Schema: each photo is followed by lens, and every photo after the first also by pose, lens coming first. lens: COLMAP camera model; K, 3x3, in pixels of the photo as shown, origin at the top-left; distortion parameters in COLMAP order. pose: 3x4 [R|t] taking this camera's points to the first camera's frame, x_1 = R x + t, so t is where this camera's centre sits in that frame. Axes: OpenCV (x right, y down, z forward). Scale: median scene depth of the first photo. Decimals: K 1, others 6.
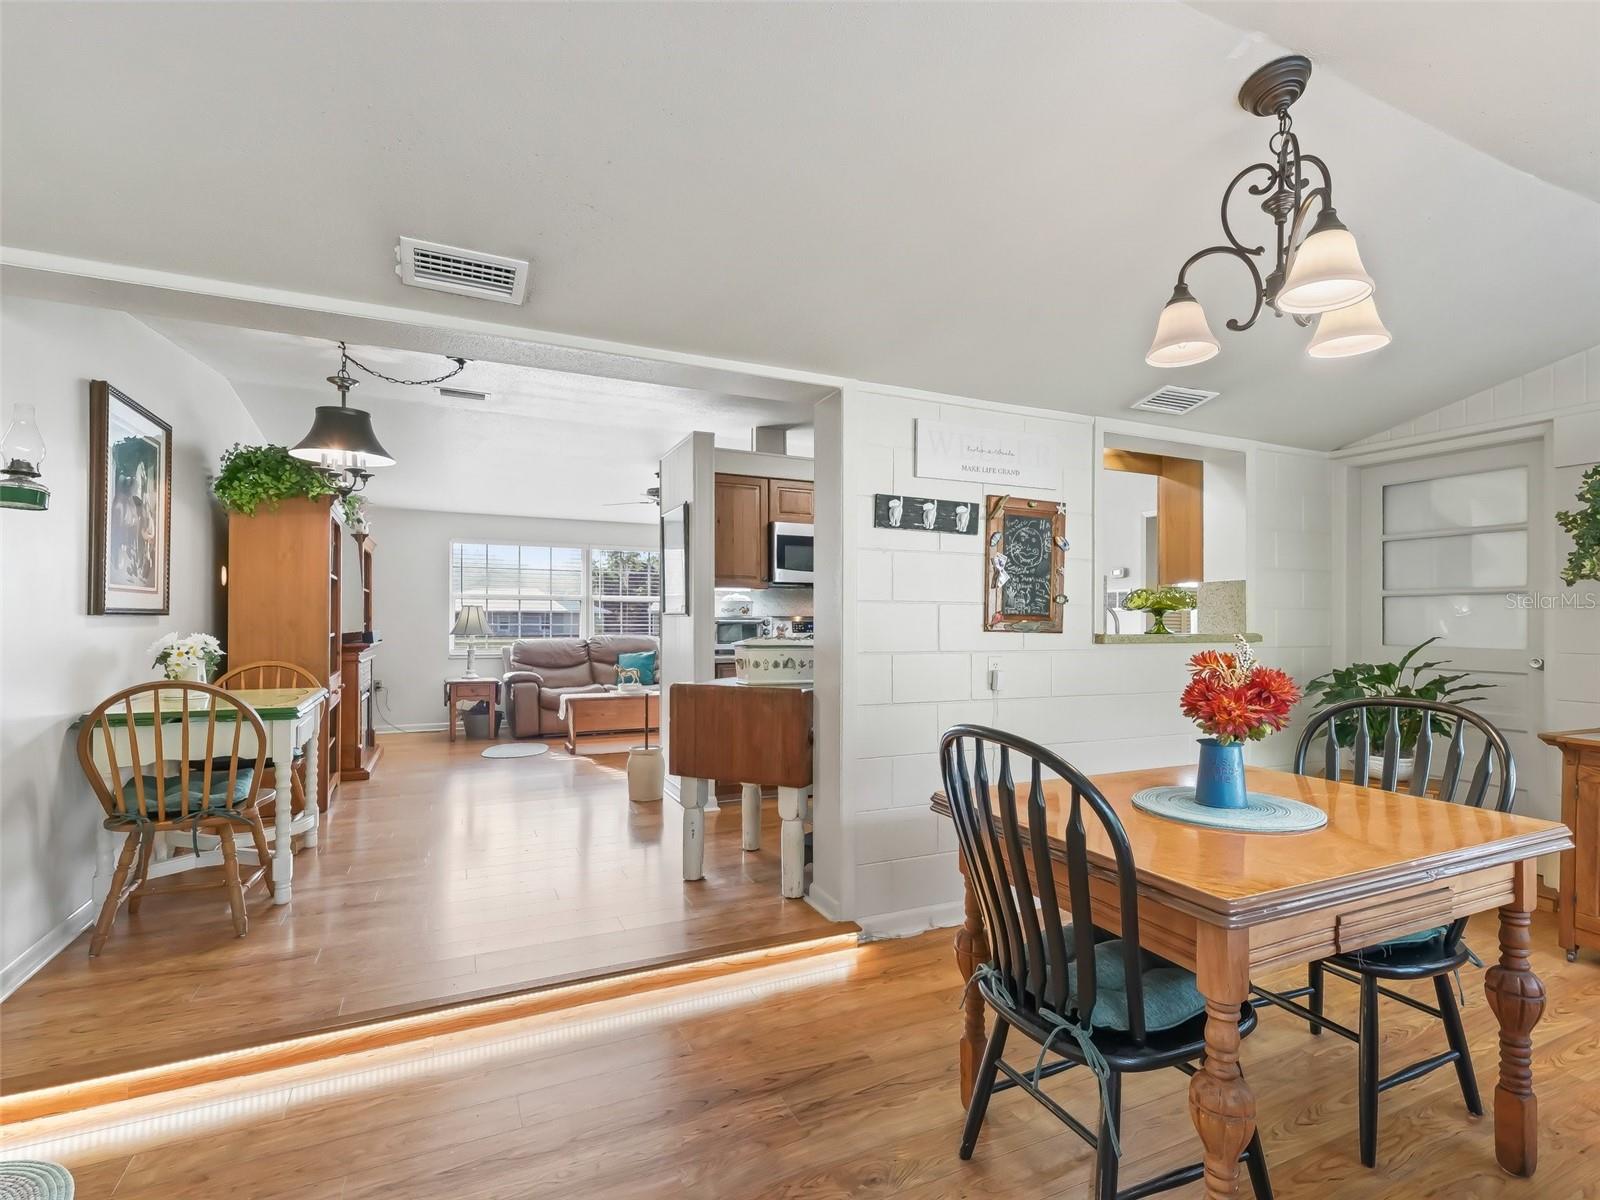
lens RADIAL K [[779.3, 0, 806.2], [0, 779.3, 614.9], [0, 0, 1]] dist [0.002062, -0.000086]
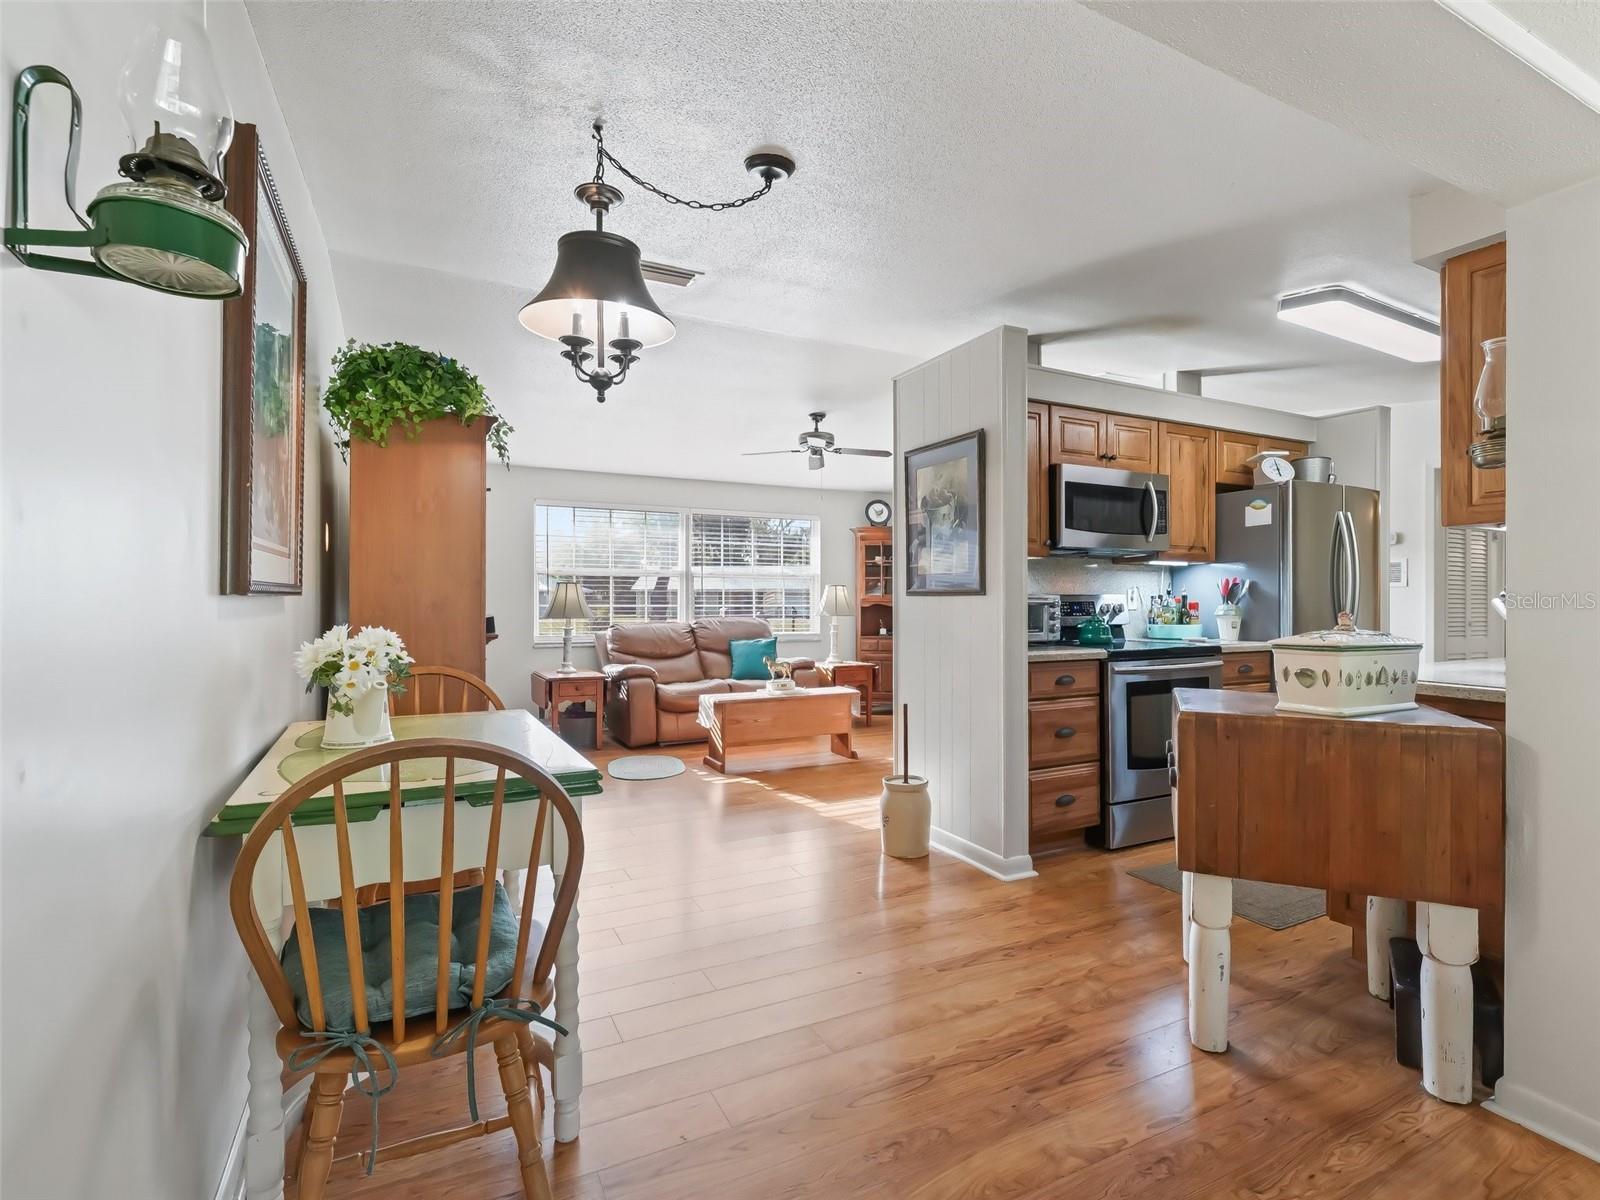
lens RADIAL K [[808.7, 0, 800.0], [0, 808.7, 600.0], [0, 0, 1]] dist [-0.003538, -0.000094]
pose [[0.999985, -0.001680, -0.005194, -0.335297], [0.001725, 0.999962, 0.008593, -0.000387], [0.005179, -0.008602, 0.999950, 0.298886]]
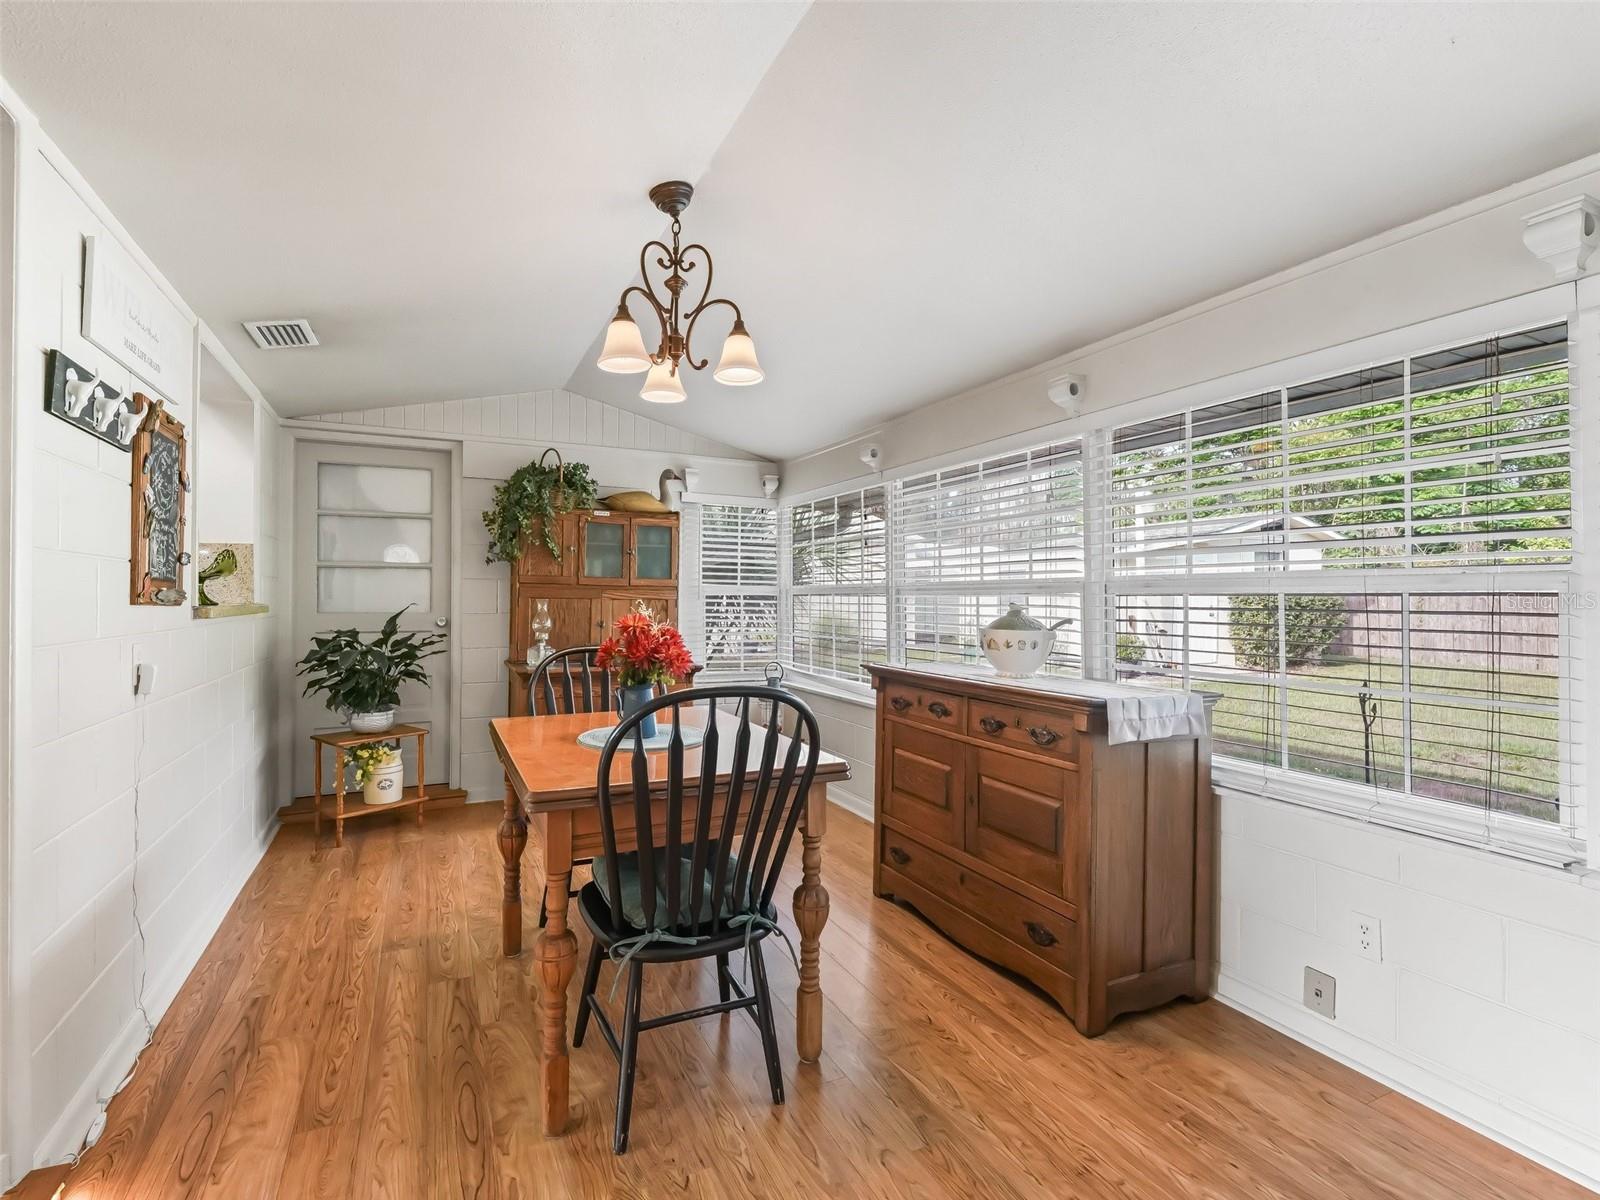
lens RADIAL K [[779.3, 0, 806.2], [0, 779.3, 614.9], [0, 0, 1]] dist [0.002062, -0.000086]
pose [[-0.006975, -0.025585, 0.999648, -2.477852], [-0.015702, 0.999552, 0.025473, 0.035546], [-0.999852, -0.015519, -0.007374, 2.512713]]
